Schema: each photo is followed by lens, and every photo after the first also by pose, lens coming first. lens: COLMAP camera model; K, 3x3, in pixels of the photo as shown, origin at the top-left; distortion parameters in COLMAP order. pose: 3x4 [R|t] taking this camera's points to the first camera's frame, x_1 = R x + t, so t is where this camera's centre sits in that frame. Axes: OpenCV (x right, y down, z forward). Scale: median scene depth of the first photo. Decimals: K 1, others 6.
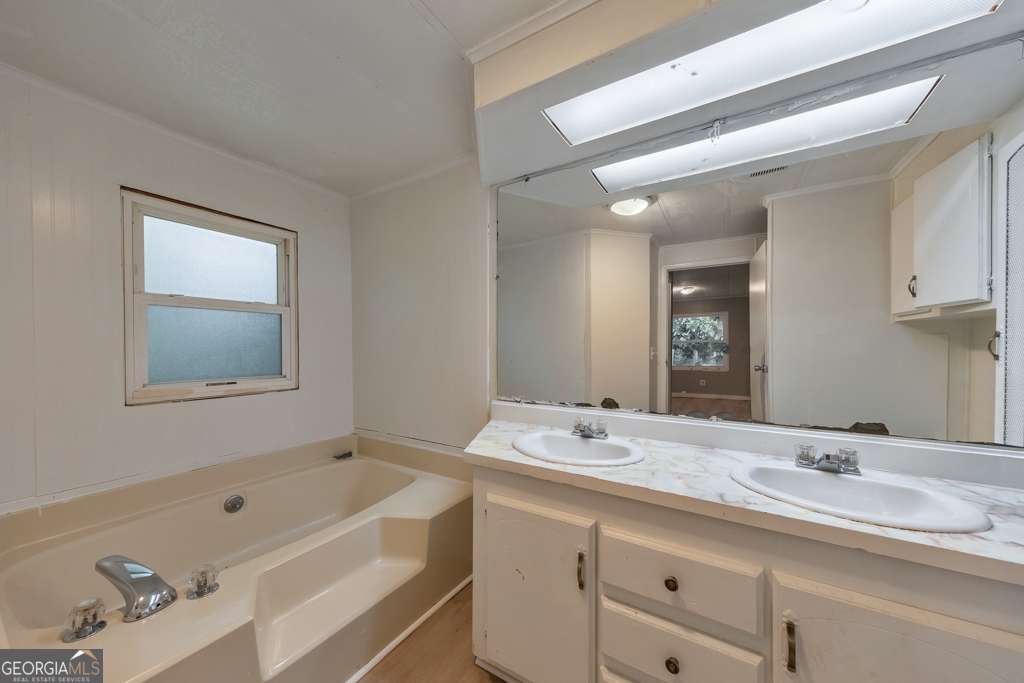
lens RADIAL K [[346.7, 0, 522.4], [0, 346.7, 346.9], [0, 0, 1]] dist [0.003062, 0.000188]
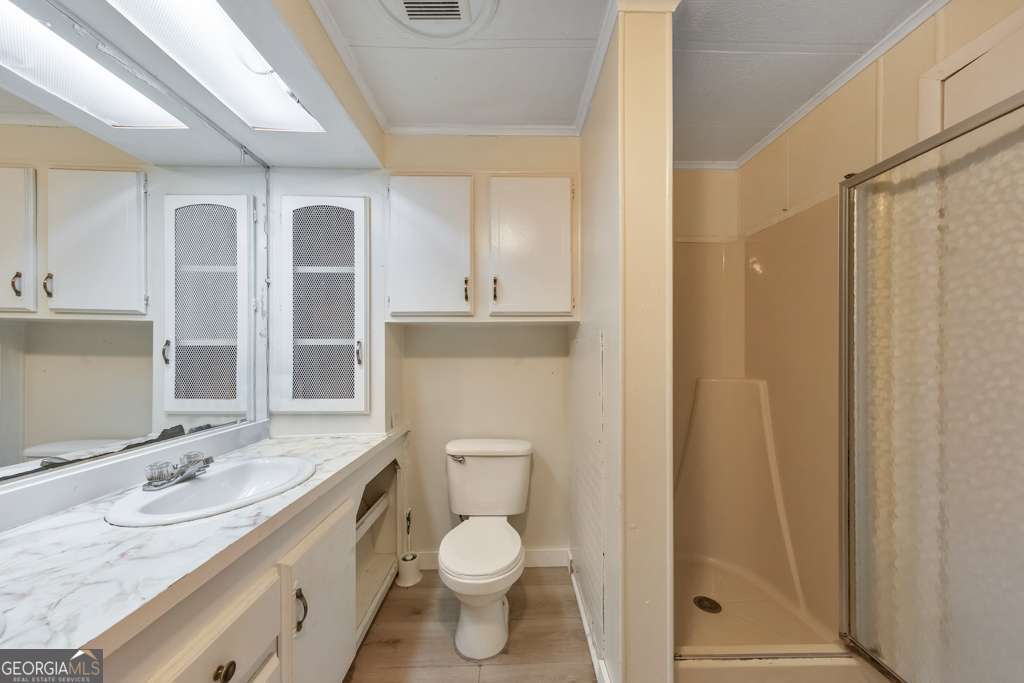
lens RADIAL K [[346.7, 0, 520.2], [0, 346.7, 347.7], [0, 0, 1]] dist [0.003062, 0.000188]
pose [[-0.519438, 0.009771, 0.854452, -0.413285], [0.001203, 0.999942, -0.010703, -0.003273], [-0.854507, -0.004532, -0.519420, 0.653414]]
